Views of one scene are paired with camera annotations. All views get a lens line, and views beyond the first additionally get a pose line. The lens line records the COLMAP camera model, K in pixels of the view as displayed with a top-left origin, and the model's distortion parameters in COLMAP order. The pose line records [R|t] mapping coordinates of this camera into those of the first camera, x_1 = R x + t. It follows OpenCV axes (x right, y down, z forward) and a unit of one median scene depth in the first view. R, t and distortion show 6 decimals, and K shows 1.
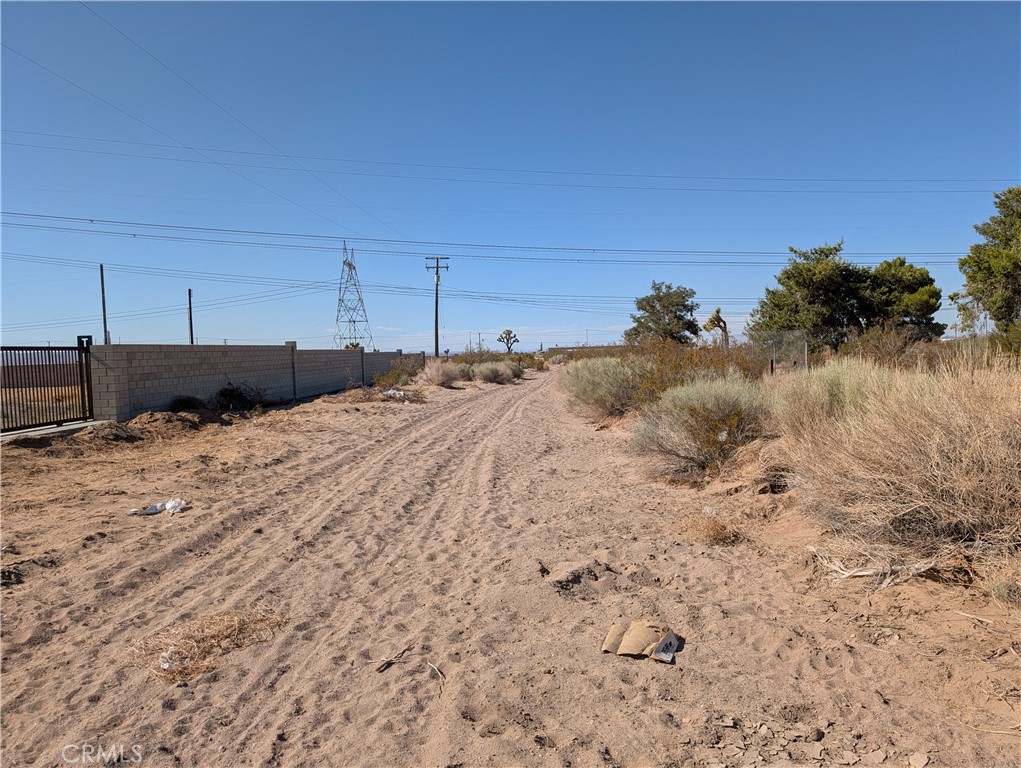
lens RADIAL K [[727.7, 0, 510.4], [0, 727.7, 384.7], [0, 0, 1]] dist [0.031761, -0.020573]
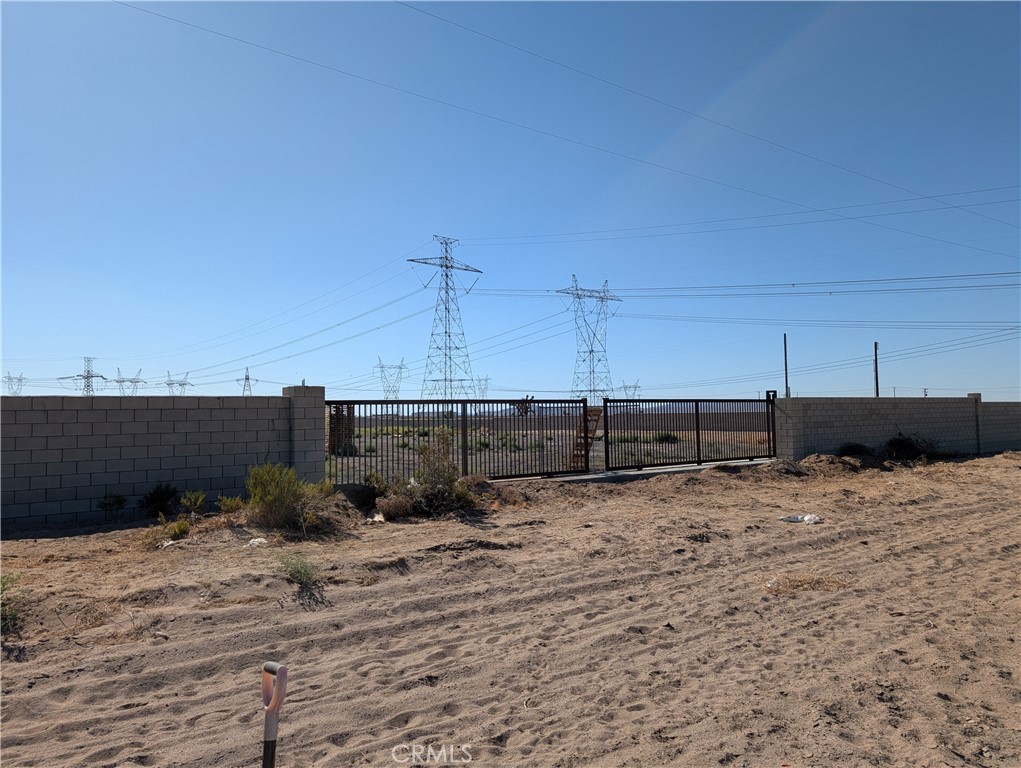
lens RADIAL K [[727.7, 0, 509.7], [0, 727.7, 383.7], [0, 0, 1]] dist [0.031761, -0.020573]
pose [[0.628847, -0.013023, -0.777420, 0.139031], [-0.040808, 0.997929, -0.049726, 0.002709], [0.776458, 0.062995, 0.627013, -0.168085]]
